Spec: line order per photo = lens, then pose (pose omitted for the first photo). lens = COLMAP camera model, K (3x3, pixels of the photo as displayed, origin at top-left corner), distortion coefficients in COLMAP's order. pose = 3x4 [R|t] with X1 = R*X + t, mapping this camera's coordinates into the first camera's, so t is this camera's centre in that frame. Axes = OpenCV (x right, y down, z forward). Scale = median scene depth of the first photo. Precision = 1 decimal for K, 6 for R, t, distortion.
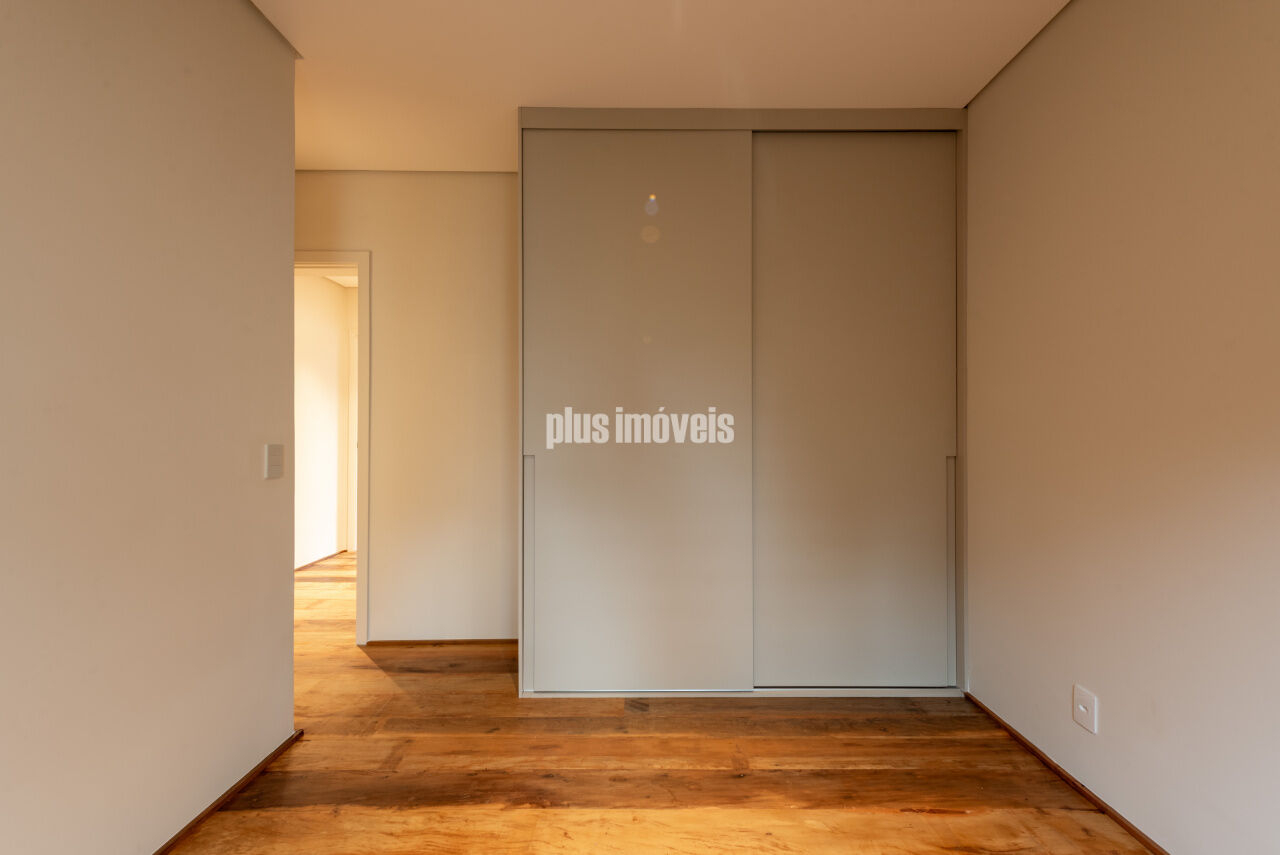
lens RADIAL K [[519.8, 0, 640.0], [0, 519.8, 430.3], [0, 0, 1]] dist [0.011148, -0.001590]
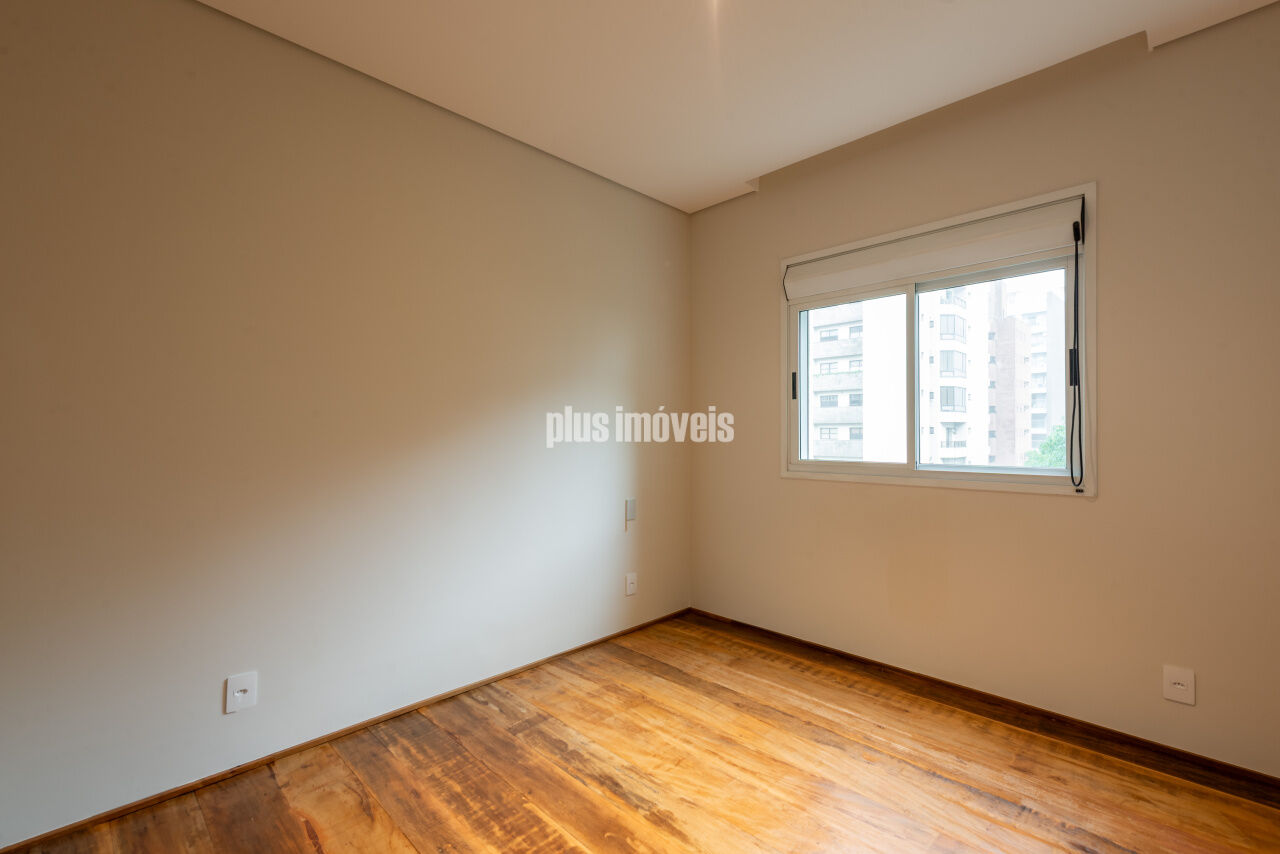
lens RADIAL K [[552.9, 0, 640.0], [0, 552.9, 430.4], [0, 0, 1]] dist [0.022343, -0.004688]
pose [[-0.711642, 0.005436, 0.702521, -0.585970], [-0.012649, 0.999709, -0.020549, 0.003985], [-0.702428, -0.023509, -0.711366, 1.338652]]
